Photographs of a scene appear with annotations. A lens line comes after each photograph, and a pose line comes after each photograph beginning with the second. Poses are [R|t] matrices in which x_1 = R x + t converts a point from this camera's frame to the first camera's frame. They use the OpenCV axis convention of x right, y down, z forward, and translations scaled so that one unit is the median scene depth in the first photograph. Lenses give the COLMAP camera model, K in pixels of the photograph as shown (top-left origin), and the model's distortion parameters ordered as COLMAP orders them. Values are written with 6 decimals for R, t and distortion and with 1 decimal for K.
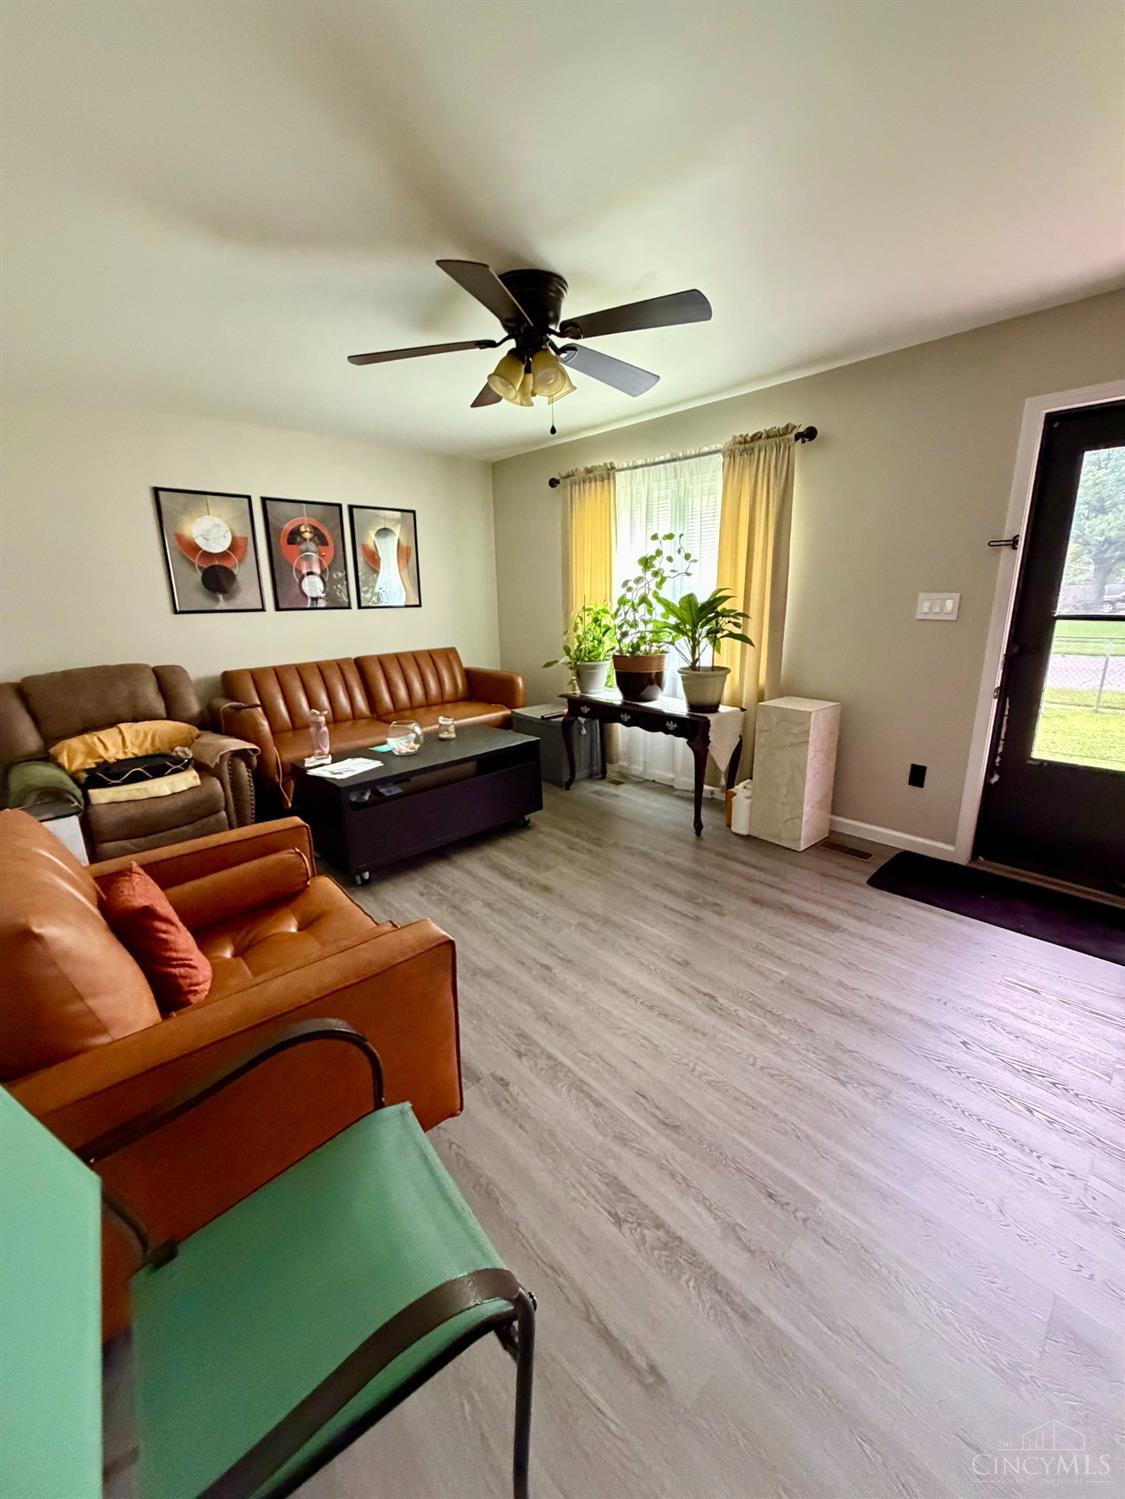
lens RADIAL K [[601.1, 0, 565.3], [0, 601.1, 745.8], [0, 0, 1]] dist [-0.001974, -0.000125]
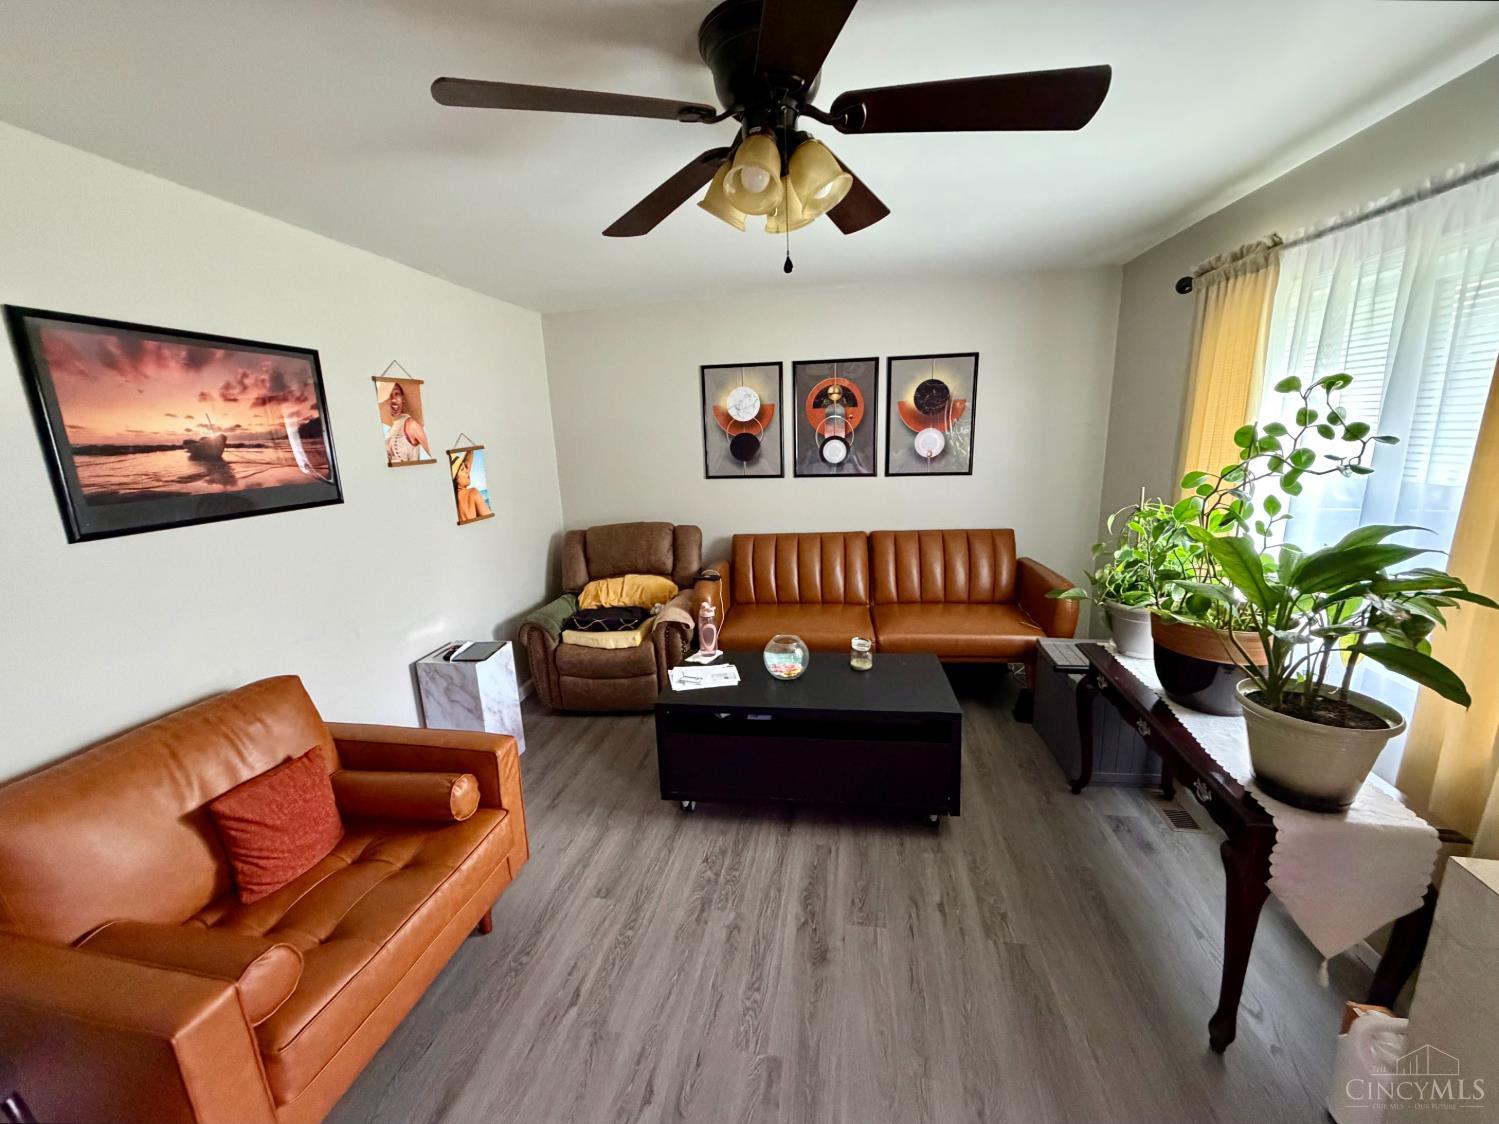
lens RADIAL K [[601.1, 0, 753.9], [0, 601.1, 560.8], [0, 0, 1]] dist [-0.001974, -0.000125]
pose [[0.604054, 0.173977, -0.777721, 0.278586], [-0.174557, 0.981067, 0.083887, -0.176764], [0.777591, 0.085085, 0.622987, 0.390054]]
